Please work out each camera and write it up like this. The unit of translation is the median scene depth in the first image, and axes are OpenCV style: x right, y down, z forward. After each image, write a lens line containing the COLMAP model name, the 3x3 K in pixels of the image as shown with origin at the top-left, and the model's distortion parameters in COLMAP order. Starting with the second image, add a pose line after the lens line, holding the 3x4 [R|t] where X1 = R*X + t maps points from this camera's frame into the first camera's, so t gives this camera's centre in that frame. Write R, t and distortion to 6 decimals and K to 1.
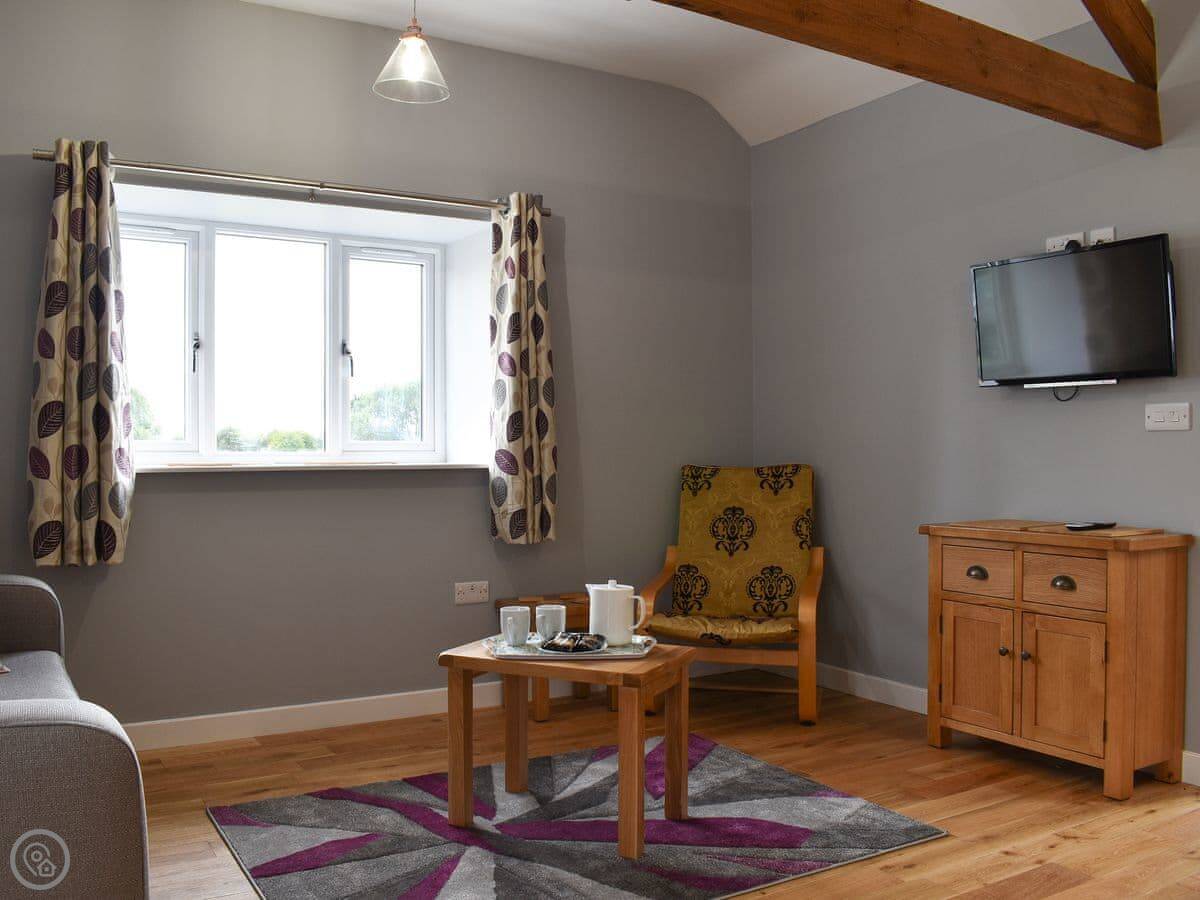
lens RADIAL K [[1113.3, 0, 600.0], [0, 1113.3, 450.0], [0, 0, 1]] dist [-0.111508, 0.022802]
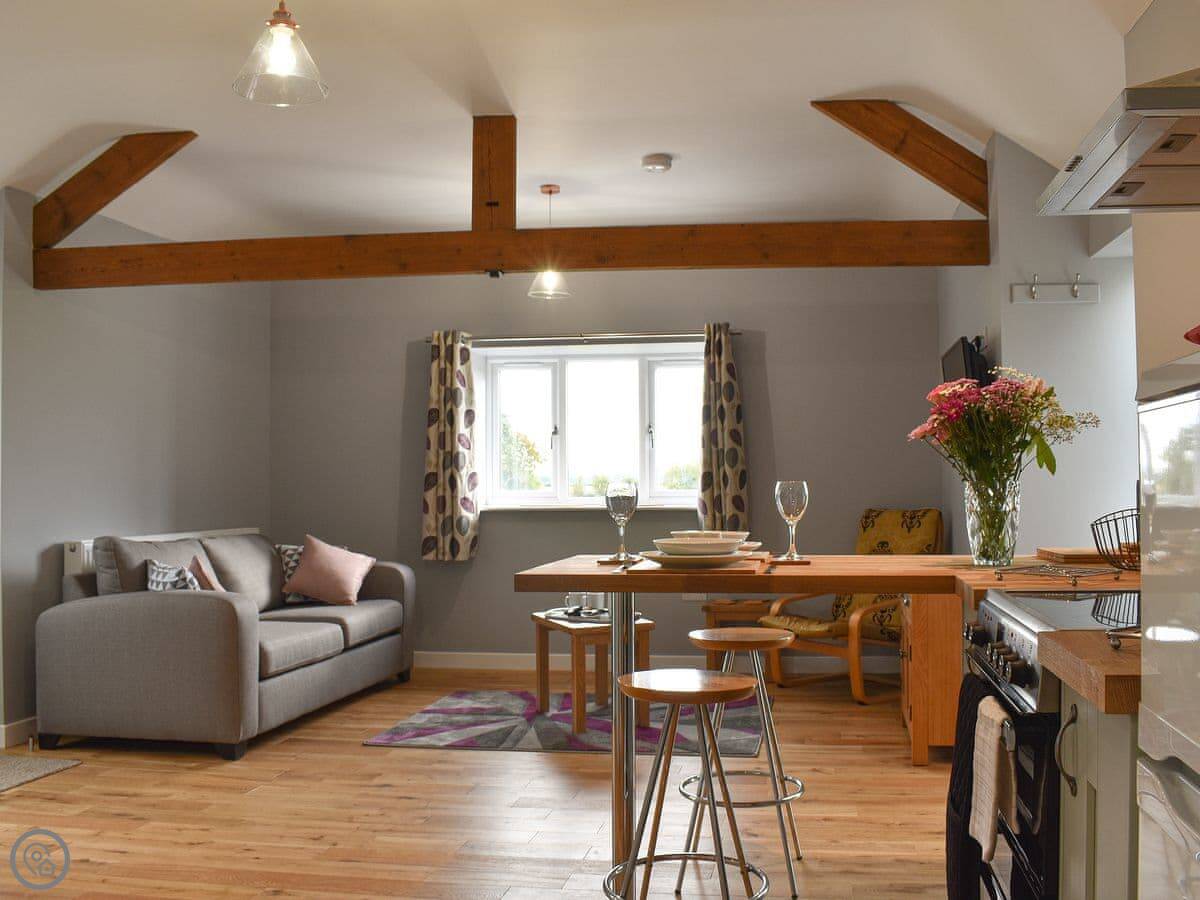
lens RADIAL K [[1113.3, 0, 600.0], [0, 1113.3, 450.0], [0, 0, 1]] dist [-0.111508, 0.022802]
pose [[0.755774, -0.022865, -0.654433, 0.957728], [0.004237, 0.999540, -0.030029, -0.023940], [0.654819, 0.019922, 0.755523, -0.258733]]
